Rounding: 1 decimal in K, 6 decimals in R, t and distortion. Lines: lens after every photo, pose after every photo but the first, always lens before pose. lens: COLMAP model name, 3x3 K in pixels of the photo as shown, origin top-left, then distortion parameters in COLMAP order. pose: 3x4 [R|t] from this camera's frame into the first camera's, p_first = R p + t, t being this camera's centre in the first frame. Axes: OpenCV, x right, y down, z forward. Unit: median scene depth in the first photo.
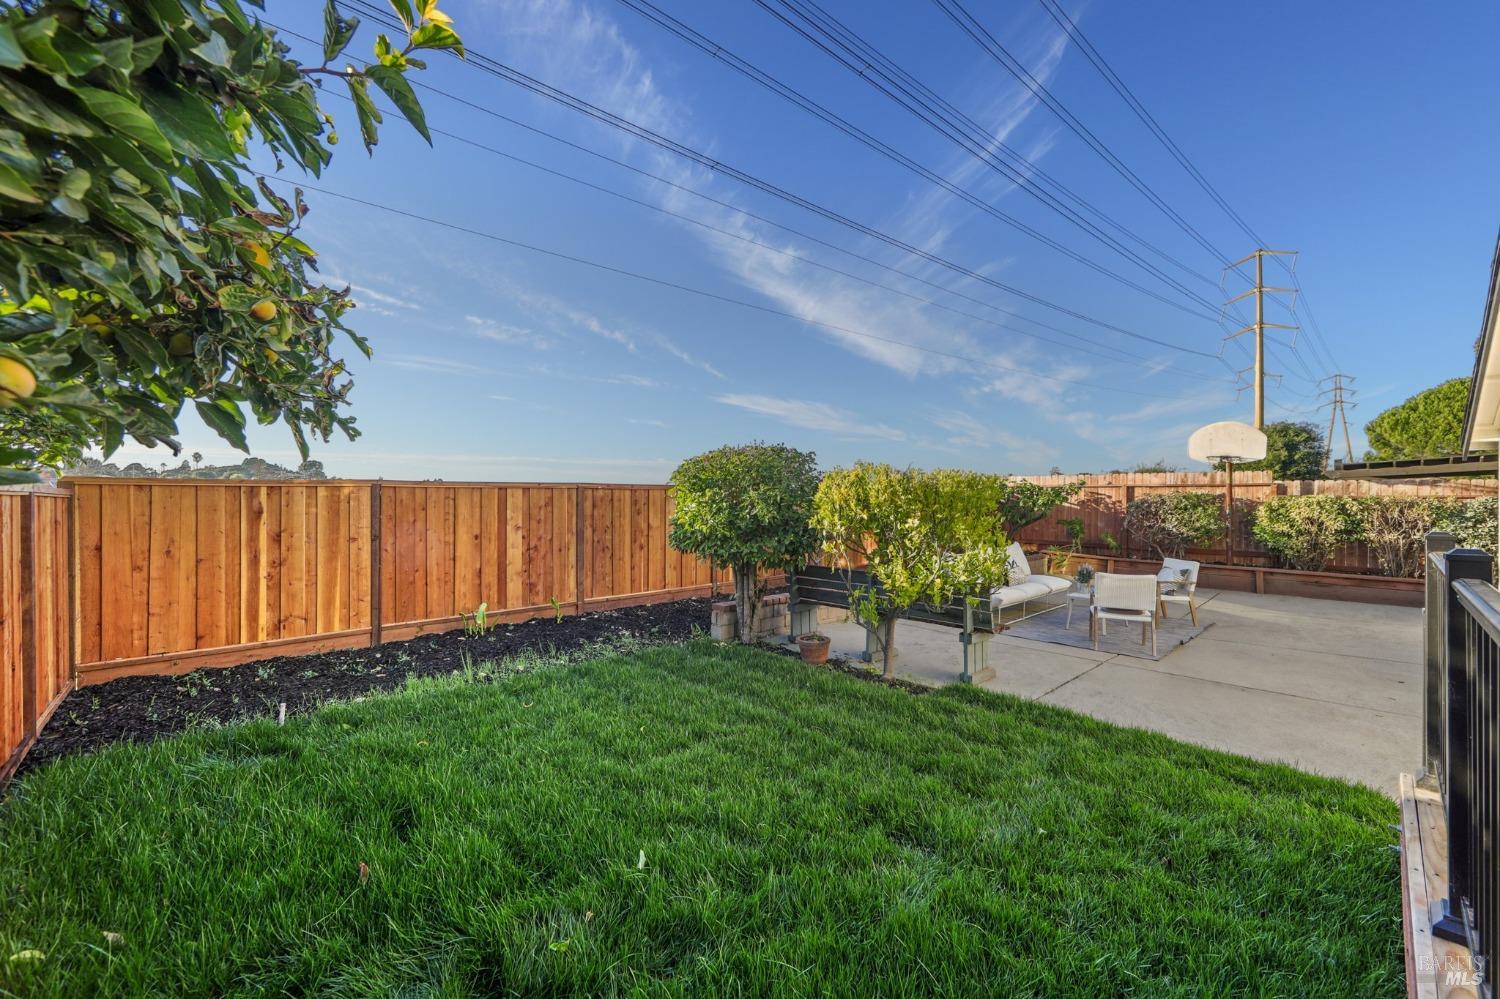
lens RADIAL K [[603.4, 0, 752.0], [0, 603.4, 495.7], [0, 0, 1]] dist [-0.012442, 0.000008]
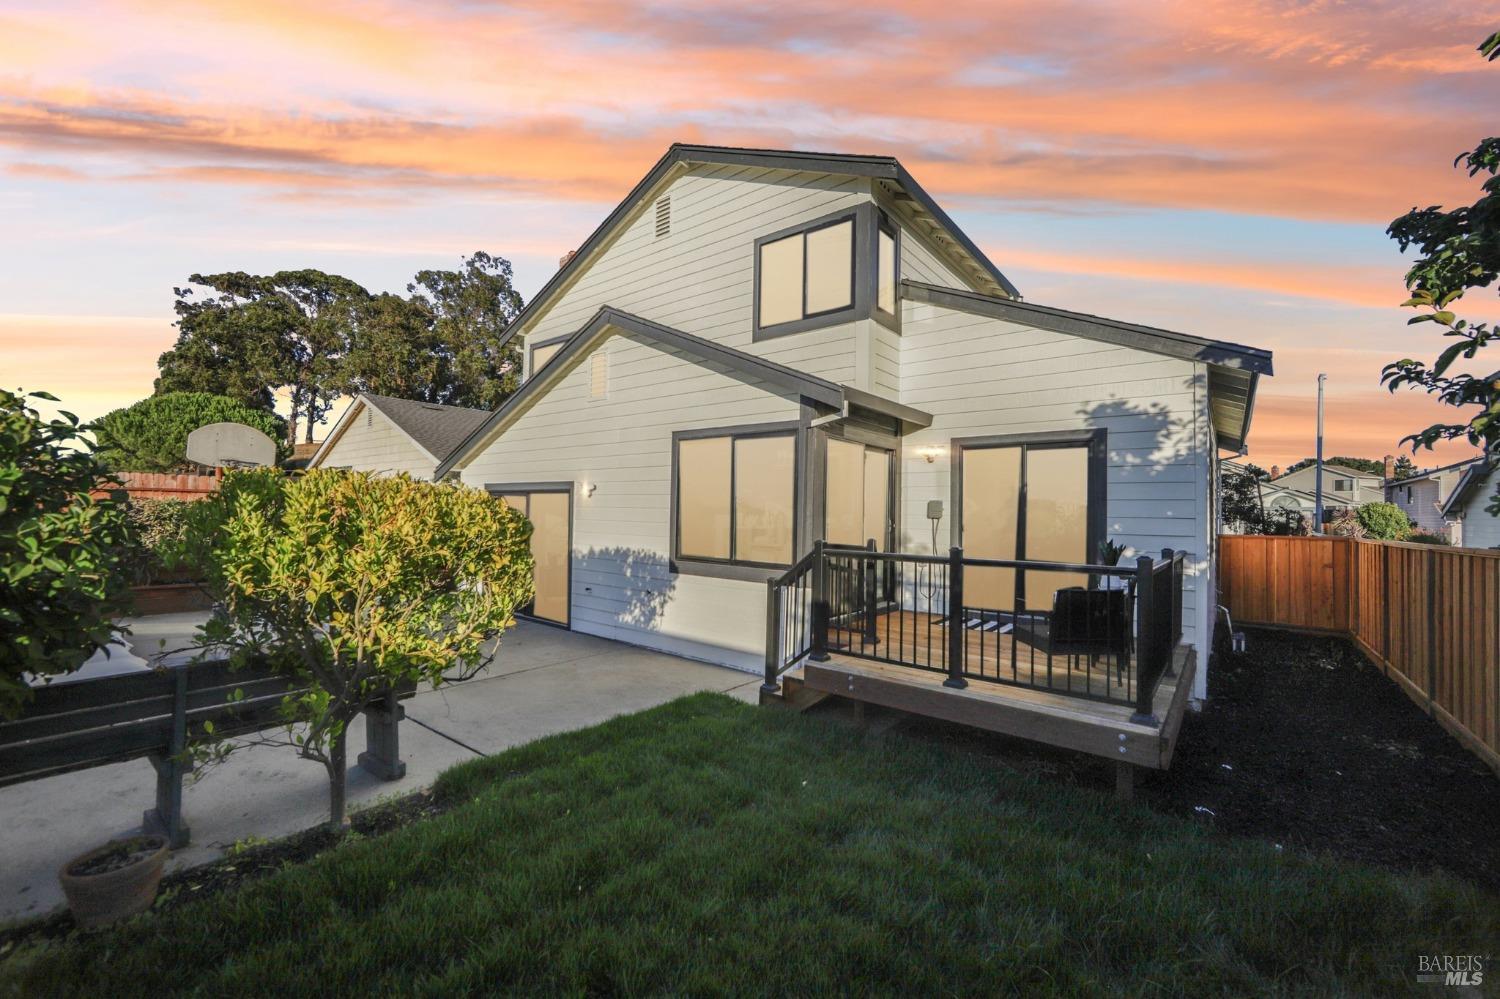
lens RADIAL K [[603.4, 0, 752.0], [0, 603.4, 495.7], [0, 0, 1]] dist [-0.012442, 0.000008]
pose [[-0.175659, 0.013774, 0.984355, -0.207521], [-0.016584, 0.999719, -0.016949, -0.009633], [-0.984311, -0.019302, -0.175381, 0.354681]]
